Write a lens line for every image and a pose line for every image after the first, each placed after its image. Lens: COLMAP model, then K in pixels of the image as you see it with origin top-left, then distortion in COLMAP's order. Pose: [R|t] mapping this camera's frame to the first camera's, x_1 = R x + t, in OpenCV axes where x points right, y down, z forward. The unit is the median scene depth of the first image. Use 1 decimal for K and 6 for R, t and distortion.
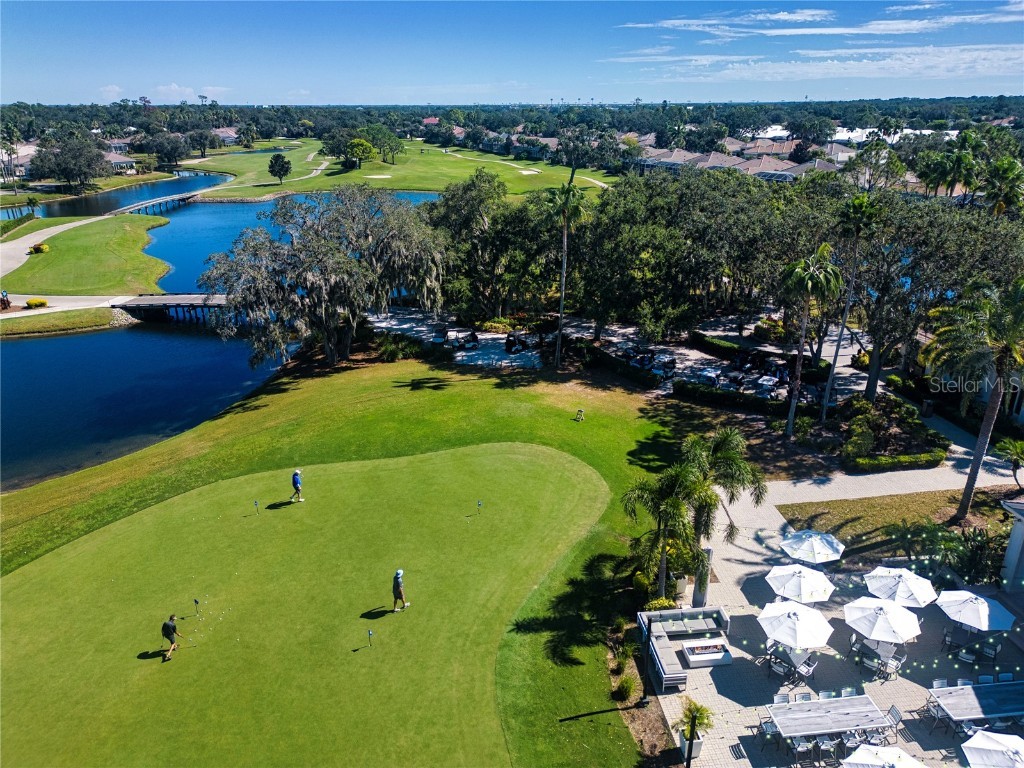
lens RADIAL K [[707.5, 0, 512.0], [0, 707.5, 384.0], [0, 0, 1]] dist [0.059644, -0.057039]
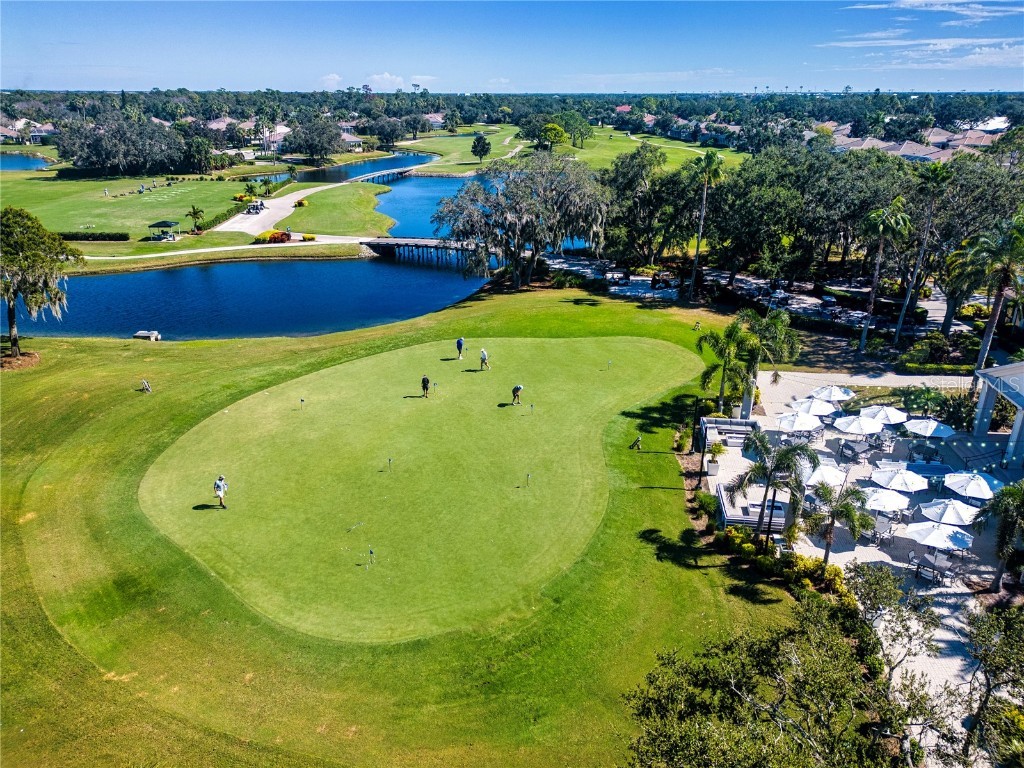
lens RADIAL K [[707.5, 0, 512.0], [0, 707.5, 384.0], [0, 0, 1]] dist [0.059644, -0.057039]
pose [[0.968094, 0.101127, -0.229276, 0.023784], [-0.097897, 0.994871, 0.025449, 0.047163], [0.230674, -0.002191, 0.973029, -0.114854]]
